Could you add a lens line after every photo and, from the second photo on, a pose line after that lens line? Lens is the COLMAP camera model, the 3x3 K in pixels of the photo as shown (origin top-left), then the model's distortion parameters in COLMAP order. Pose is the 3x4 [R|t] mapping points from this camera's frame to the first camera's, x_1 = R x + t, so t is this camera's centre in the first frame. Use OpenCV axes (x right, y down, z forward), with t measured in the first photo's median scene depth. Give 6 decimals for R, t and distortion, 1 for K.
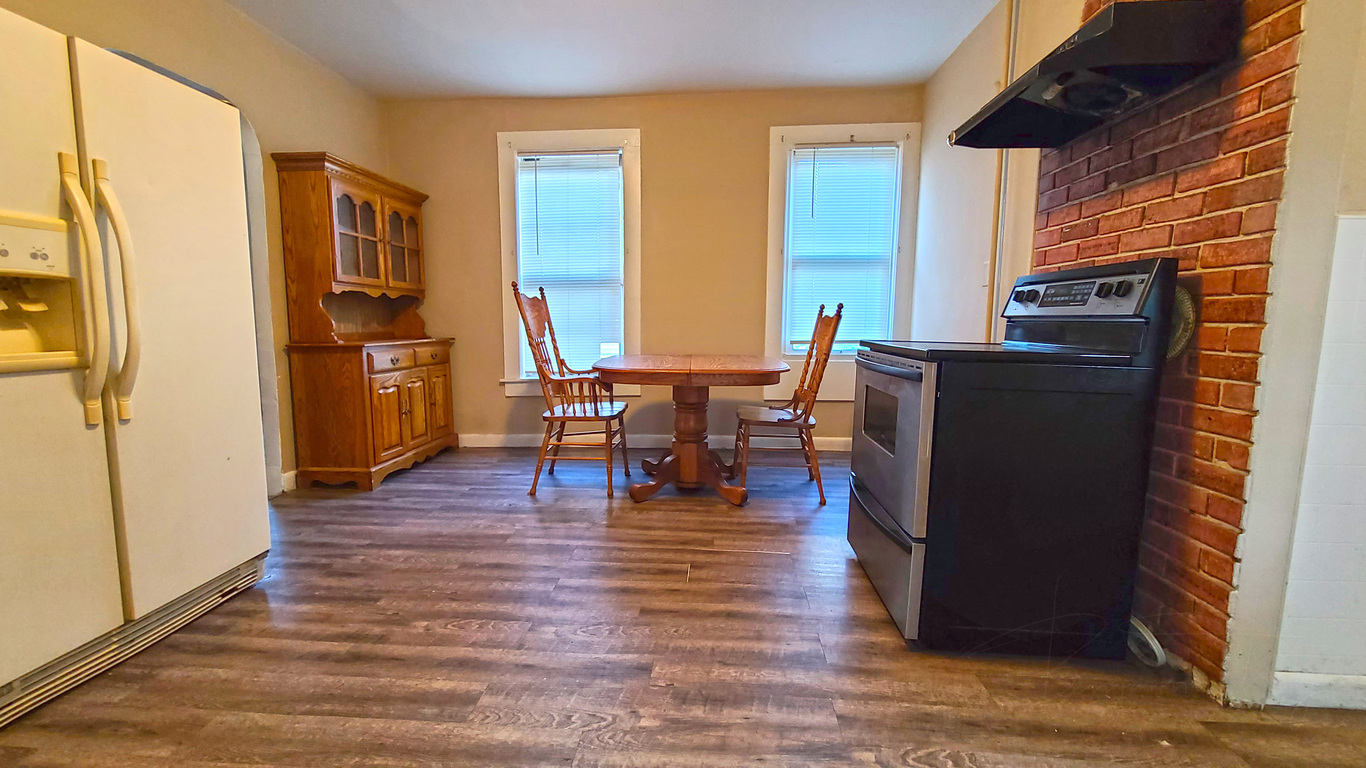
lens RADIAL K [[556.3, 0, 683.0], [0, 556.3, 381.4], [0, 0, 1]] dist [-0.001983, 0.000759]
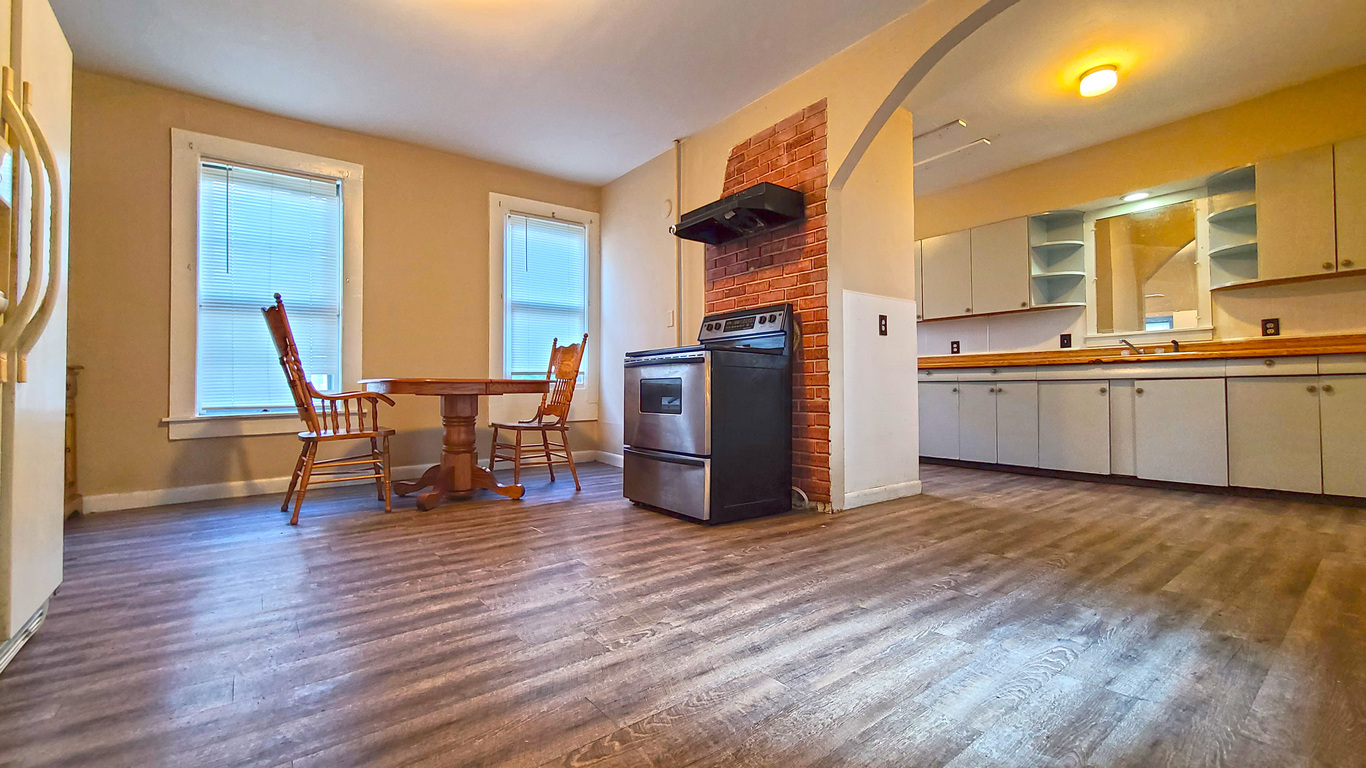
lens RADIAL K [[556.3, 0, 679.9], [0, 556.3, 380.2], [0, 0, 1]] dist [-0.001983, 0.000759]
pose [[0.755659, -0.000965, 0.654965, -0.760357], [0.085274, 0.991632, -0.096923, 0.216643], [-0.649391, 0.129092, 0.749418, -0.243176]]
